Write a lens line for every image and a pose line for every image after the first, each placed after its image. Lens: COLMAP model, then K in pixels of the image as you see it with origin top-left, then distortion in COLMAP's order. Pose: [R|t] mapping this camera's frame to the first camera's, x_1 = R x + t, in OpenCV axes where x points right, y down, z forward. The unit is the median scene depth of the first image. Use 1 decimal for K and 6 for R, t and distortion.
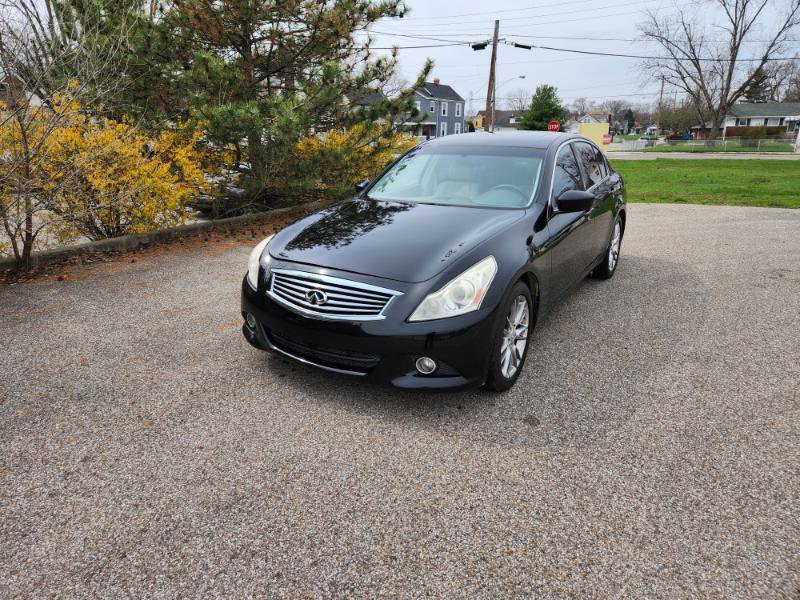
lens RADIAL K [[538.5, 0, 382.1], [0, 538.5, 298.5], [0, 0, 1]] dist [0.072611, -0.063979]
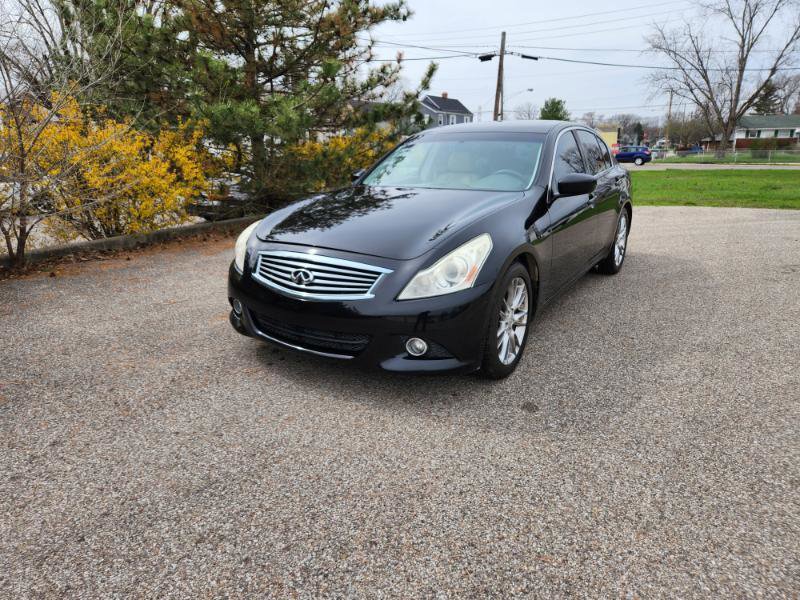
lens RADIAL K [[538.5, 0, 385.4], [0, 538.5, 299.4], [0, 0, 1]] dist [0.072611, -0.063979]
pose [[0.999924, -0.001728, -0.012211, 0.026629], [0.001423, 0.999689, -0.024916, 0.044735], [0.012250, 0.024896, 0.999615, 0.036561]]
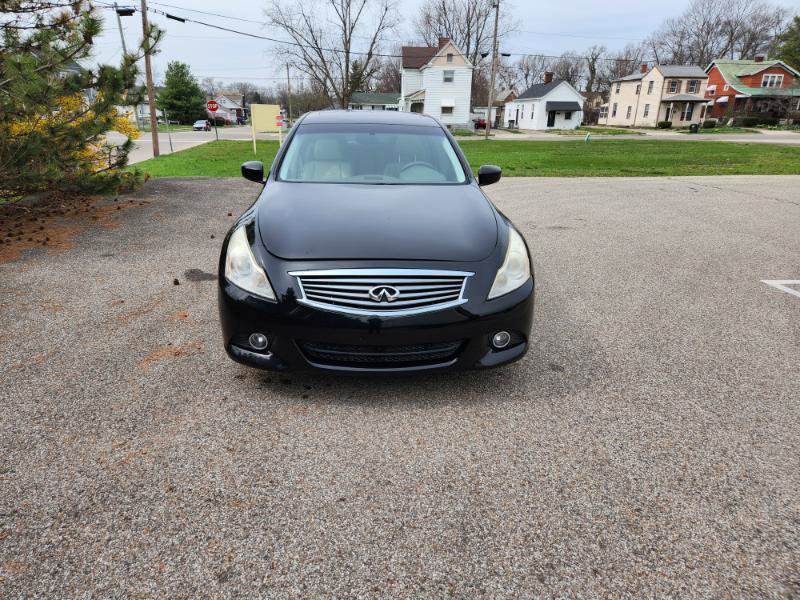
lens RADIAL K [[538.5, 0, 390.3], [0, 538.5, 298.0], [0, 0, 1]] dist [0.072611, -0.063979]
pose [[0.800249, -0.177913, 0.572668, -0.457082], [0.159685, 0.983717, 0.082470, -0.049298], [-0.578015, 0.025450, 0.815629, 0.199590]]
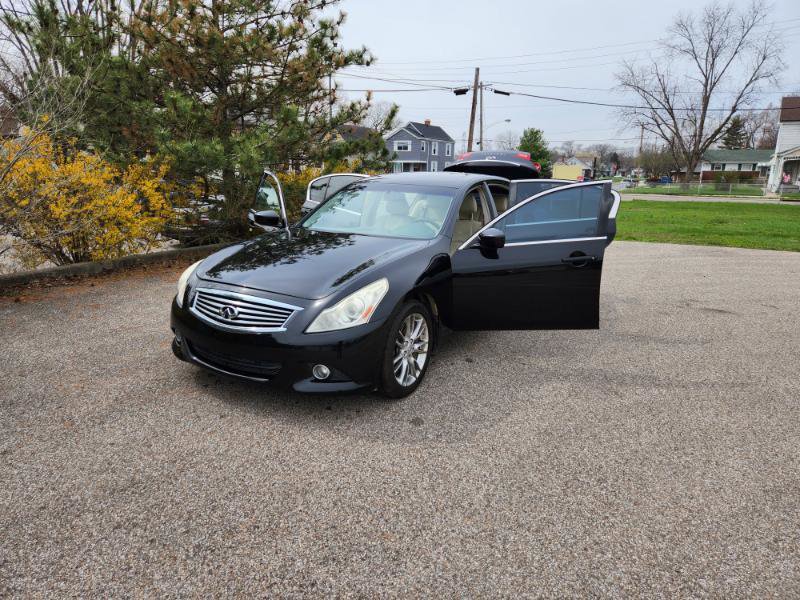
lens RADIAL K [[538.5, 0, 399.1], [0, 538.5, 299.9], [0, 0, 1]] dist [0.072611, -0.063979]
pose [[0.999175, 0.011115, 0.039067, 0.139038], [-0.008722, 0.998106, -0.060903, 0.028215], [-0.039670, 0.060512, 0.997379, -0.108505]]
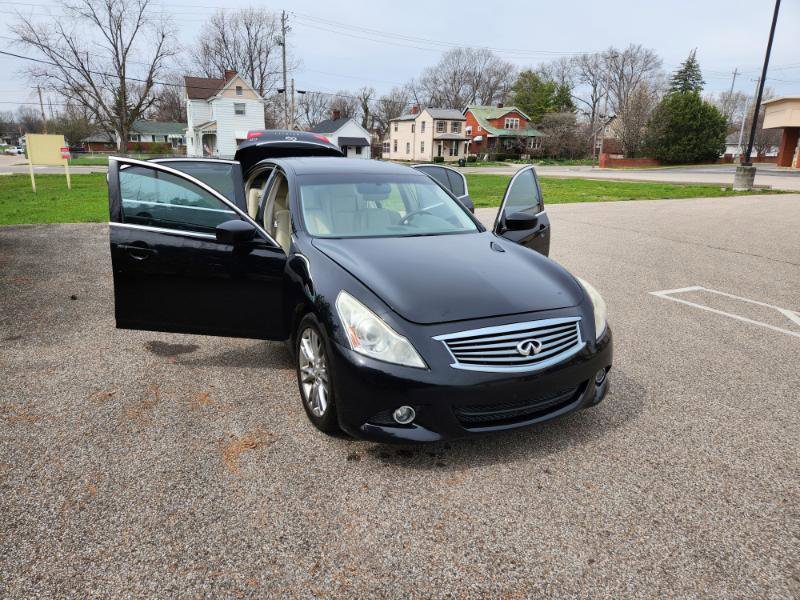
lens RADIAL K [[538.5, 0, 399.3], [0, 538.5, 295.7], [0, 0, 1]] dist [0.072611, -0.063979]
pose [[0.504200, -0.209027, 0.837909, -0.717873], [0.230211, 0.967688, 0.102875, -0.169666], [-0.832337, 0.141026, 0.536028, 0.500721]]
